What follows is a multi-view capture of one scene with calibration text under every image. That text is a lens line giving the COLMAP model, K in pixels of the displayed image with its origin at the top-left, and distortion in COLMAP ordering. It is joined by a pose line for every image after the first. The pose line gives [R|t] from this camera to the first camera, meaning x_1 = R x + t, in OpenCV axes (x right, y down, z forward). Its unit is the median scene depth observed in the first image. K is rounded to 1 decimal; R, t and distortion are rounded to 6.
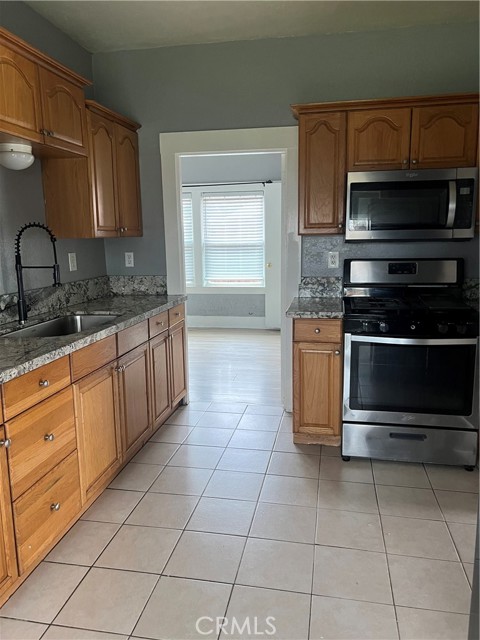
lens RADIAL K [[481.7, 0, 240.0], [0, 481.7, 320.0], [0, 0, 1]] dist [0.026256, -0.007924]
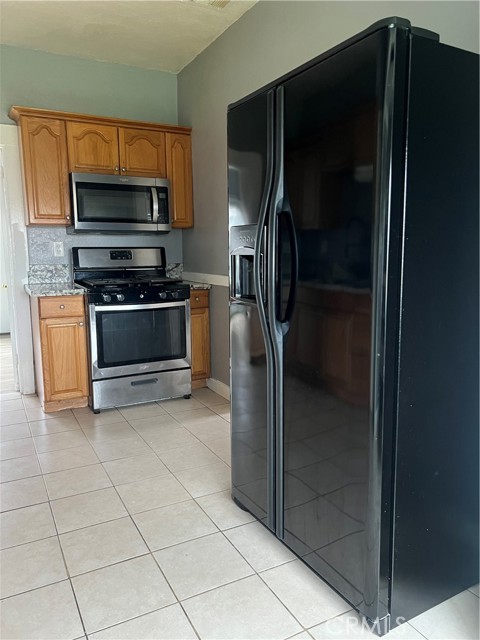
lens RADIAL K [[481.7, 0, 240.0], [0, 481.7, 320.0], [0, 0, 1]] dist [0.026256, -0.007924]
pose [[0.781727, -0.084710, 0.617841, -0.215857], [0.100012, 0.994937, 0.009872, 0.081984], [-0.615550, 0.054074, 0.786241, -0.161448]]
